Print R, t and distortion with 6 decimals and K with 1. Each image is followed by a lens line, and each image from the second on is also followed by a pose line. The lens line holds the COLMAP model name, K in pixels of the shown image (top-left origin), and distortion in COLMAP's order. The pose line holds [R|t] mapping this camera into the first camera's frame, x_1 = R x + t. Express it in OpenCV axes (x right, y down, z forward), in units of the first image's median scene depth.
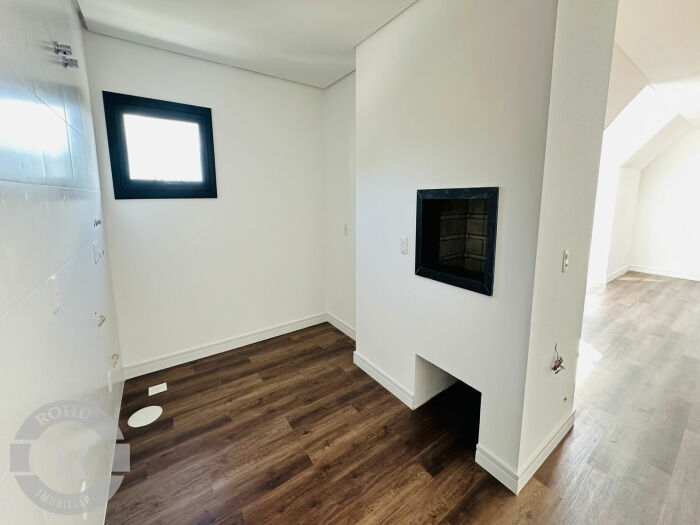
lens RADIAL K [[281.3, 0, 342.7], [0, 281.3, 250.8], [0, 0, 1]] dist [-0.000230, 0.000228]
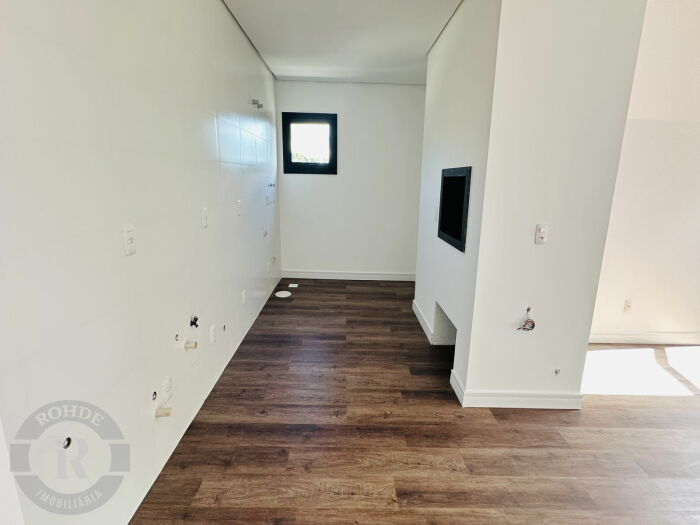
lens RADIAL K [[281.3, 0, 346.4], [0, 281.3, 259.1], [0, 0, 1]] dist [-0.000230, 0.000228]
pose [[0.820586, 0.182458, -0.541616, 0.587301], [-0.132794, 0.982604, 0.129825, 0.068879], [0.555882, -0.034609, 0.830540, -0.287539]]
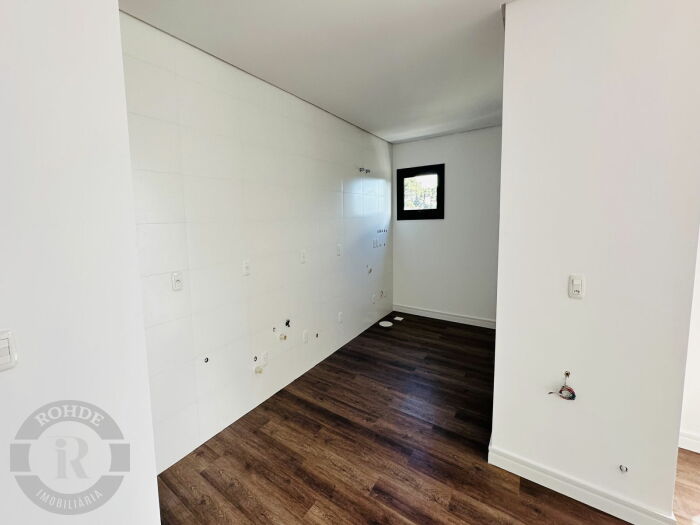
lens RADIAL K [[281.3, 0, 345.2], [0, 281.3, 285.3], [0, 0, 1]] dist [-0.000230, 0.000228]
pose [[0.341345, 0.212938, -0.915501, 1.064477], [-0.146140, 0.974179, 0.172098, -0.015820], [0.928508, 0.075047, 0.363650, -0.078713]]
